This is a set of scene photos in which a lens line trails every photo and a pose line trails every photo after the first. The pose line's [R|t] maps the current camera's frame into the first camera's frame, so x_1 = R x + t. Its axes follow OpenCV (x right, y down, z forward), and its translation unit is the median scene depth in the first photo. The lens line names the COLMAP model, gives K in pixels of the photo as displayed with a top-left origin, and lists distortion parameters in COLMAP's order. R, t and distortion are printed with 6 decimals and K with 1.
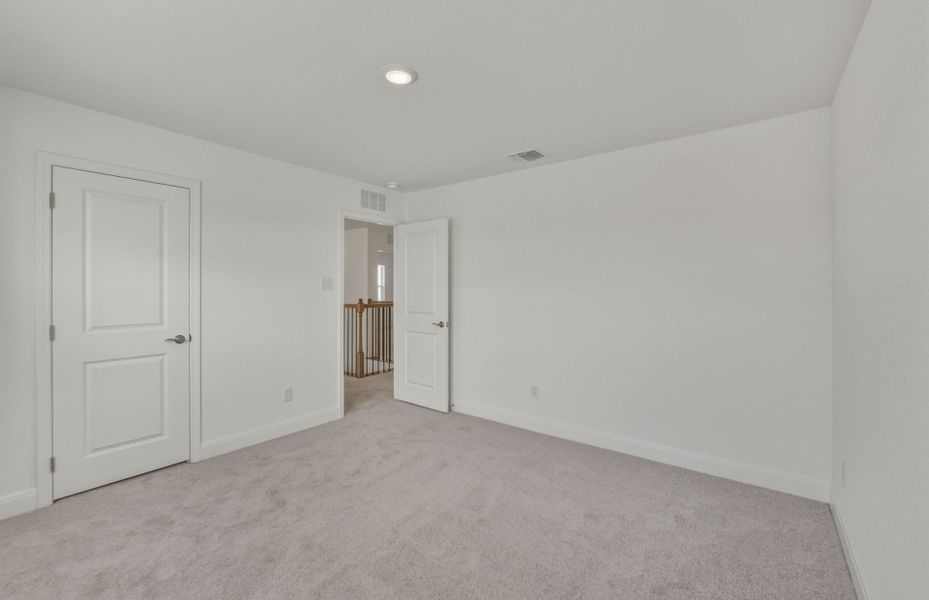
lens RADIAL K [[385.3, 0, 466.2], [0, 385.3, 291.8], [0, 0, 1]] dist [-0.008520, 0.000161]
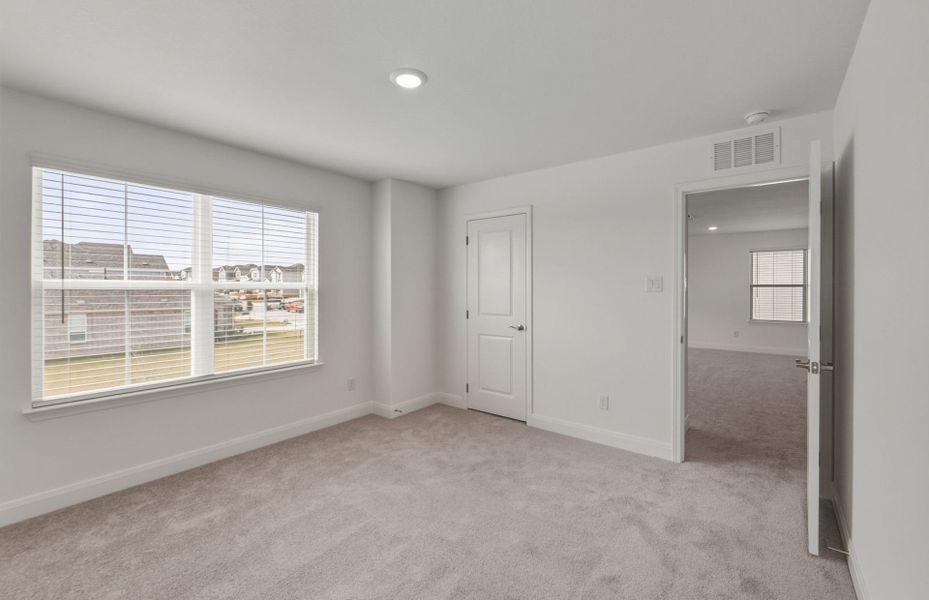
lens RADIAL K [[386.4, 0, 458.4], [0, 386.4, 288.4], [0, 0, 1]] dist [-0.000806, 0.000001]
pose [[-0.015691, 0.006458, -0.999856, 0.600531], [-0.002729, 0.999975, 0.006501, -0.021877], [0.999873, 0.002831, -0.015673, 0.804546]]
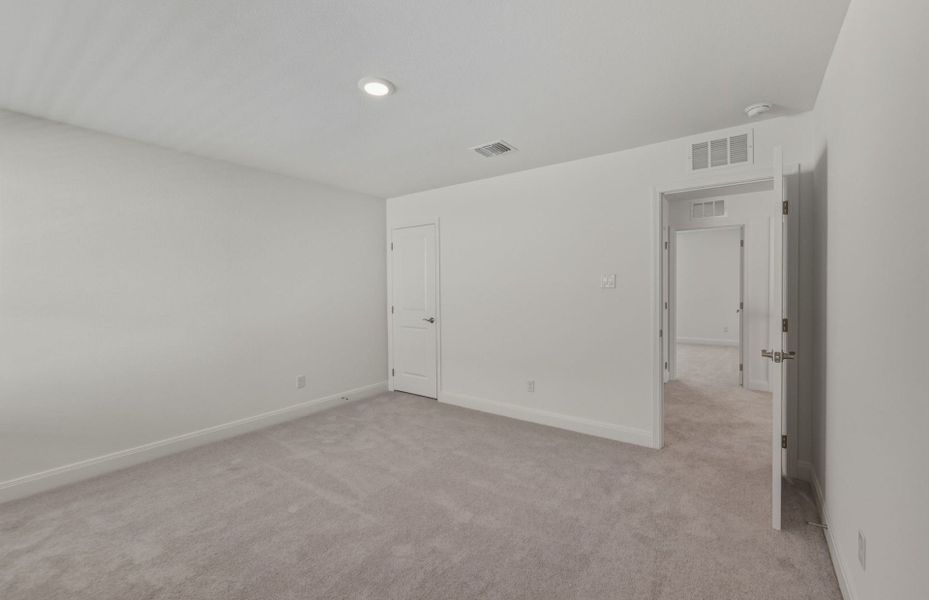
lens RADIAL K [[385.3, 0, 466.2], [0, 385.3, 291.8], [0, 0, 1]] dist [-0.008520, 0.000161]
pose [[0.036169, 0.015617, -0.999224, 0.858040], [0.013752, 0.999775, 0.016123, -0.019685], [0.999251, -0.014324, 0.035946, 1.089994]]
